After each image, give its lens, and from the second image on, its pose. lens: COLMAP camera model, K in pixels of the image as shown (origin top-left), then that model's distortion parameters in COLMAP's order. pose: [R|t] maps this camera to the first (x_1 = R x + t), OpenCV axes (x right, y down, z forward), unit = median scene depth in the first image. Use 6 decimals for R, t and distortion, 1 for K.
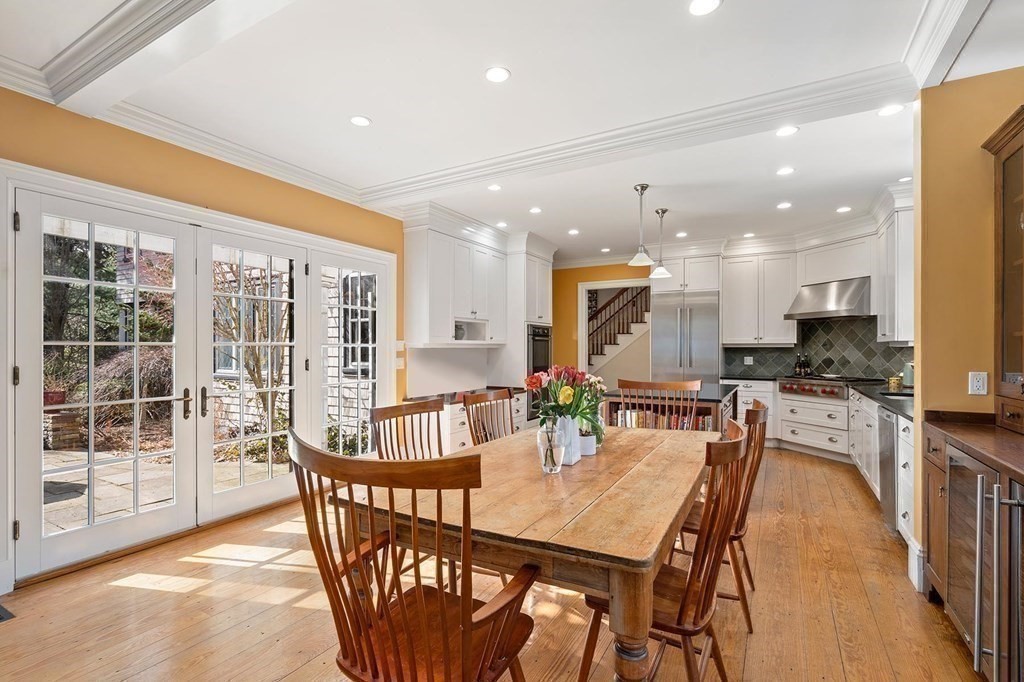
lens RADIAL K [[473.0, 0, 509.9], [0, 473.0, 343.6], [0, 0, 1]] dist [-0.009093, 0.000249]
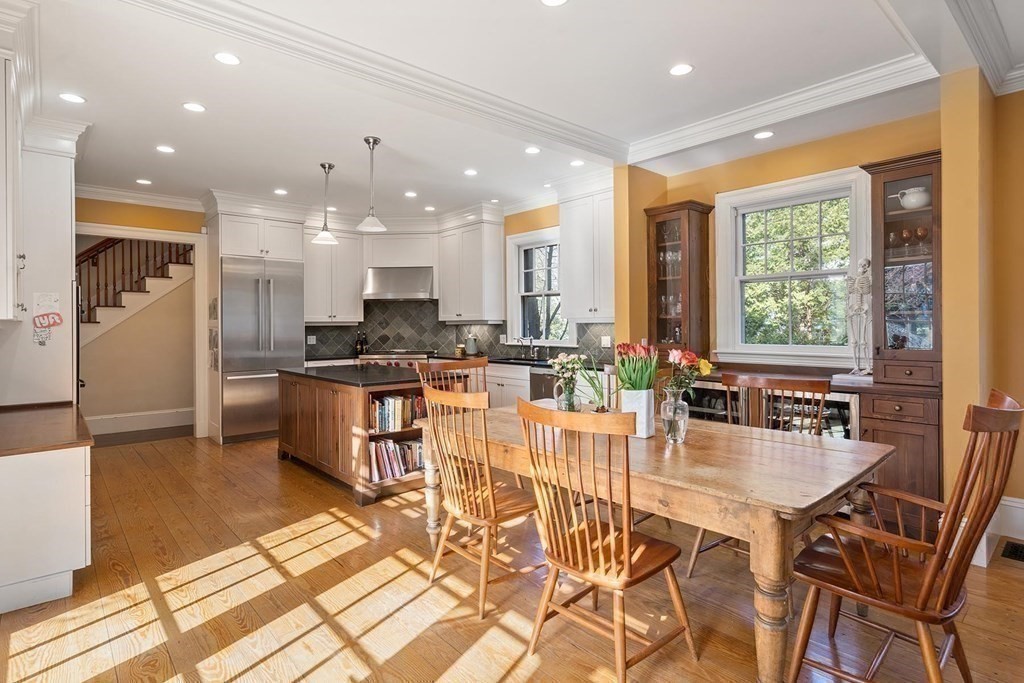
lens RADIAL K [[522.9, 0, 499.3], [0, 522.9, 323.4], [0, 0, 1]] dist [0.002871, -0.002739]
pose [[0.329778, -0.001115, 0.944058, -0.388435], [-0.002831, 0.999994, 0.002170, -0.000233], [-0.944054, -0.003388, 0.329772, 0.330972]]
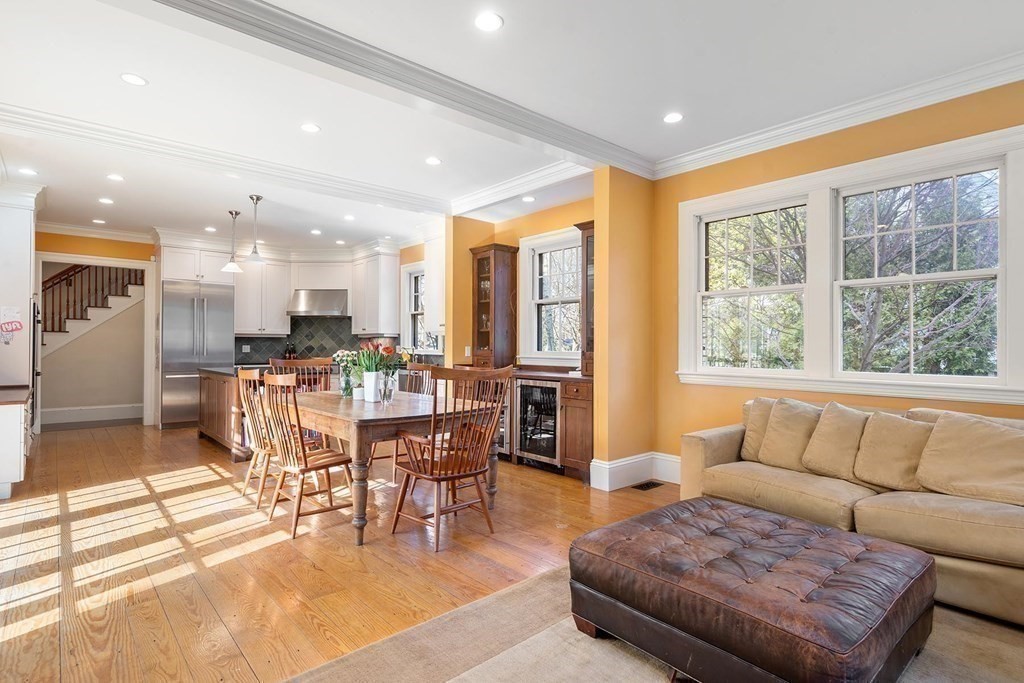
lens RADIAL K [[522.9, 0, 505.4], [0, 522.9, 339.8], [0, 0, 1]] dist [0.002871, -0.002739]
pose [[0.333449, 0.010277, 0.942712, -0.520922], [-0.013513, 0.999890, -0.006120, 0.014609], [-0.942671, -0.010698, 0.333551, -0.012838]]
